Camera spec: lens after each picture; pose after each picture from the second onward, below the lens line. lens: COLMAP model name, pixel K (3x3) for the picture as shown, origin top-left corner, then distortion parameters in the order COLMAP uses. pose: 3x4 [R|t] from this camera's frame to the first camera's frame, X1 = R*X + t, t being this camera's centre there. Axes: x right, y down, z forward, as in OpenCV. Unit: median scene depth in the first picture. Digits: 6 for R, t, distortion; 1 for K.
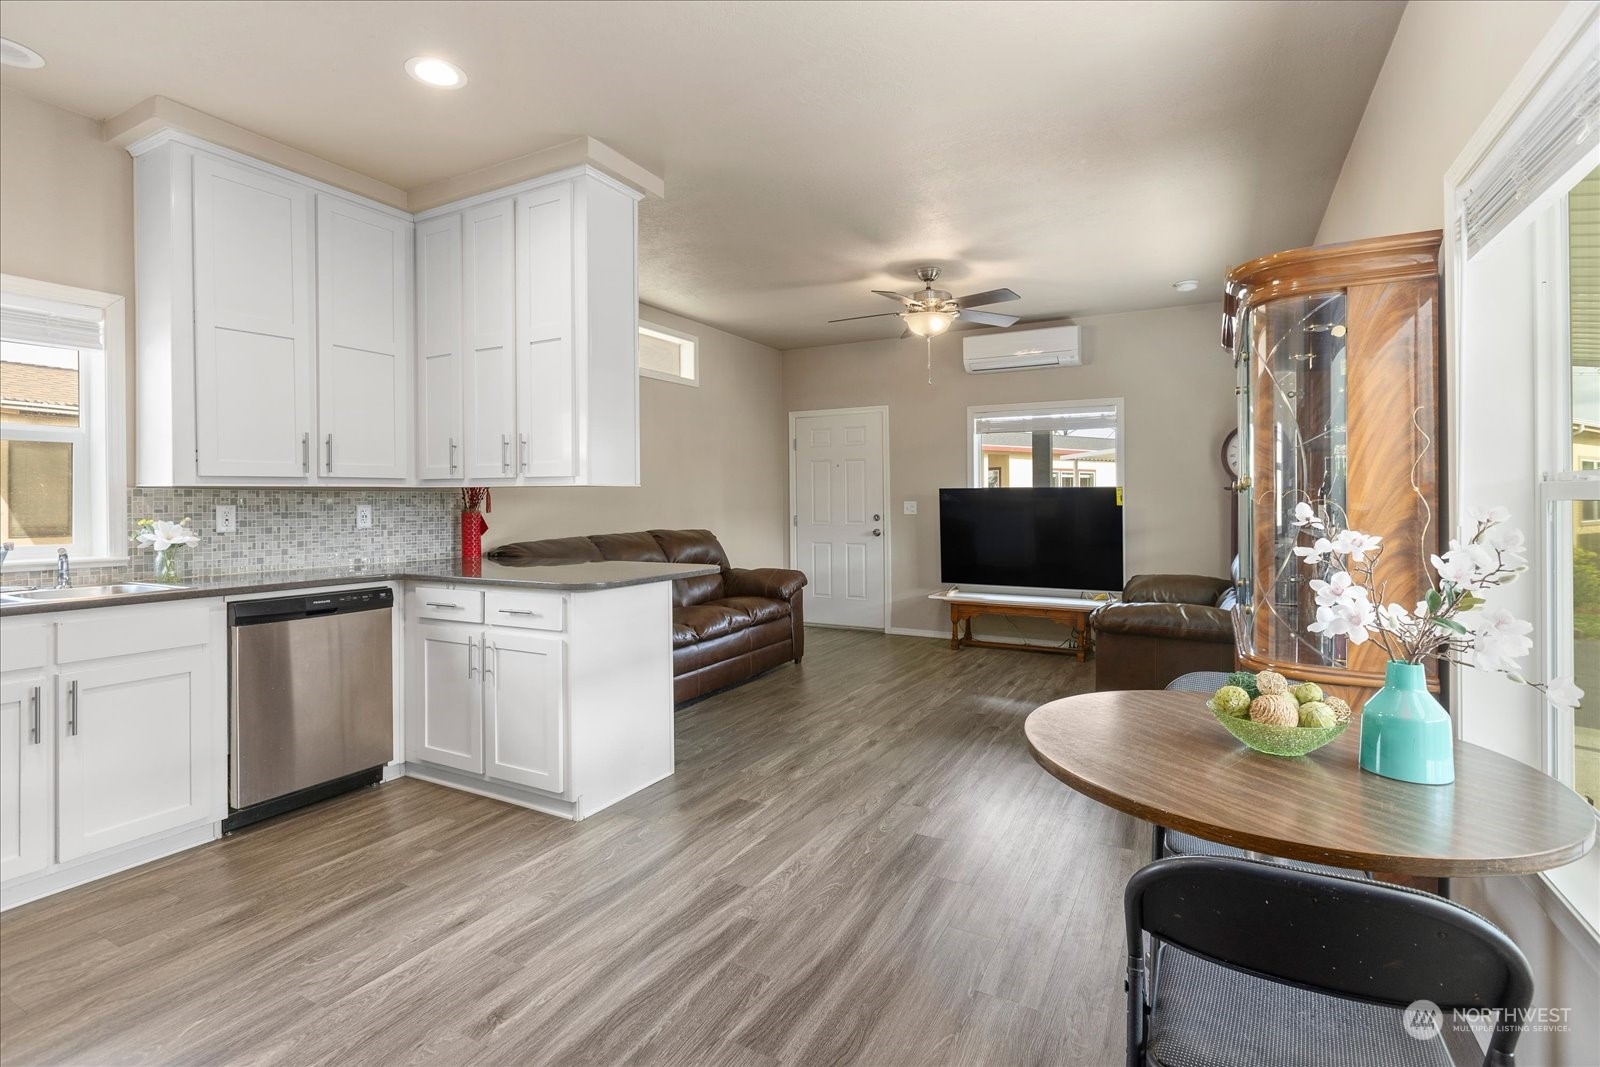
lens RADIAL K [[769.4, 0, 770.6], [0, 769.4, 480.1], [0, 0, 1]] dist [-0.000025, -0.000189]
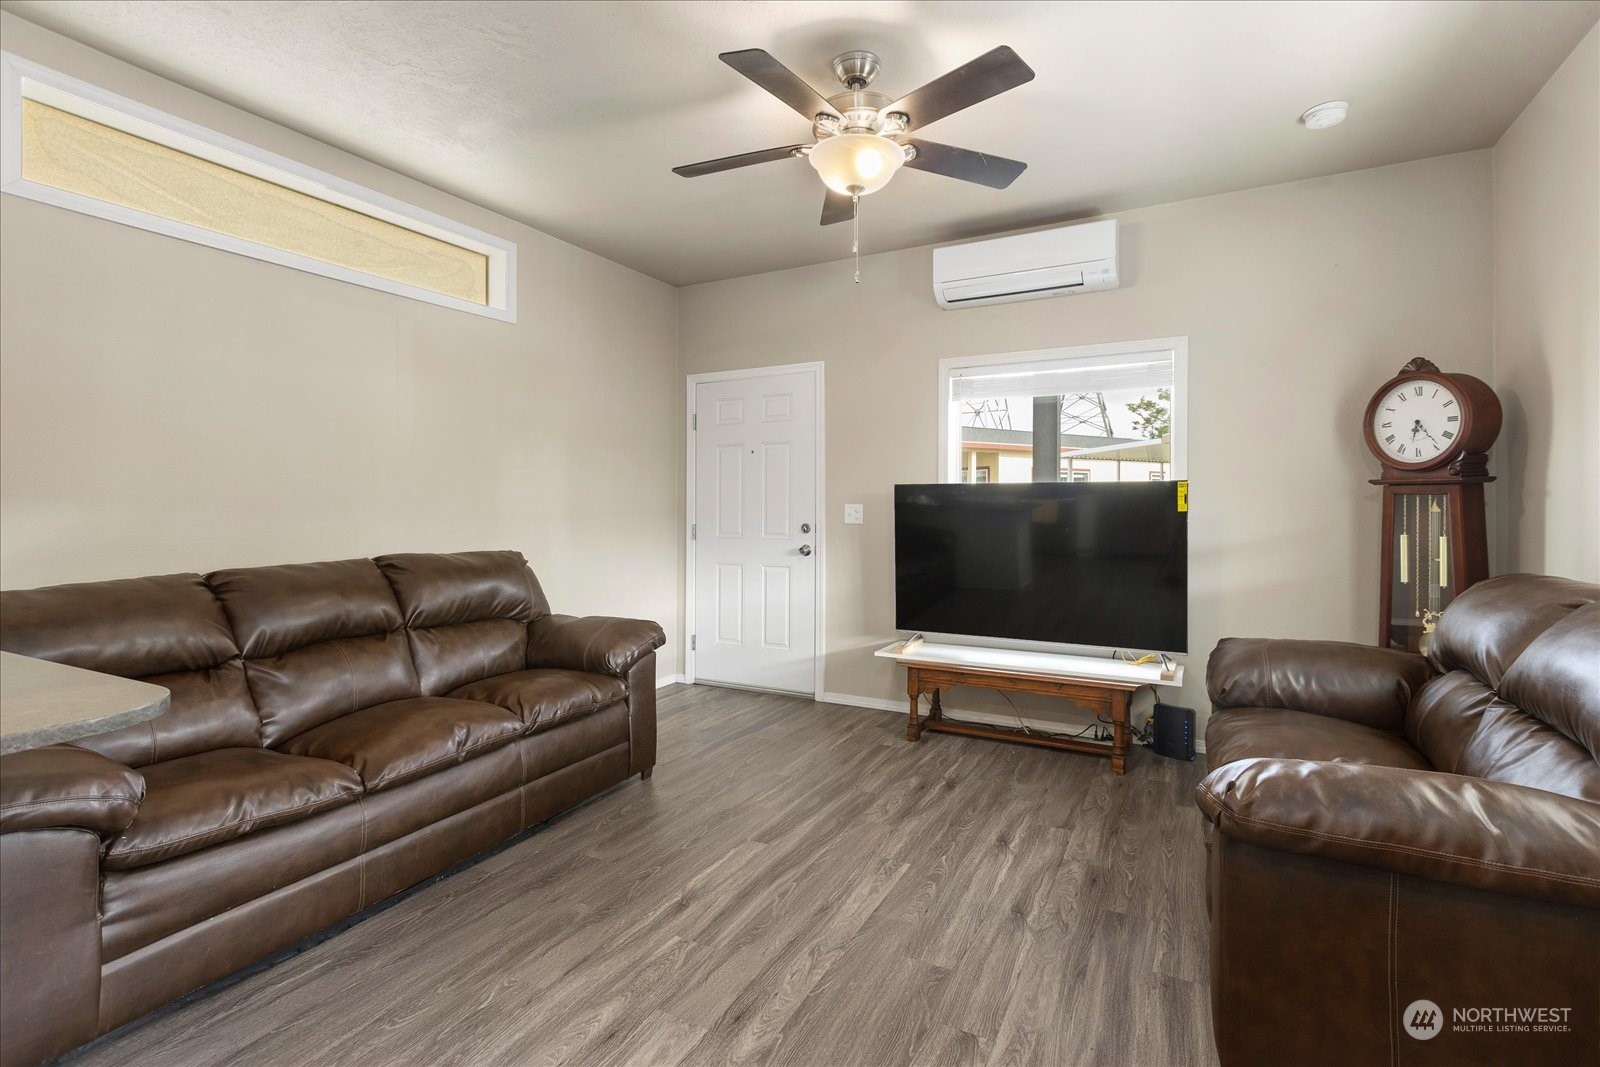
lens RADIAL K [[745.0, 0, 789.7], [0, 745.0, 502.9], [0, 0, 1]] dist [0.000793, -0.000124]
pose [[0.999581, 0.000984, 0.028927, 0.180267], [-0.001802, 0.999599, 0.028242, 0.014124], [-0.028887, -0.028283, 0.999182, 0.598686]]
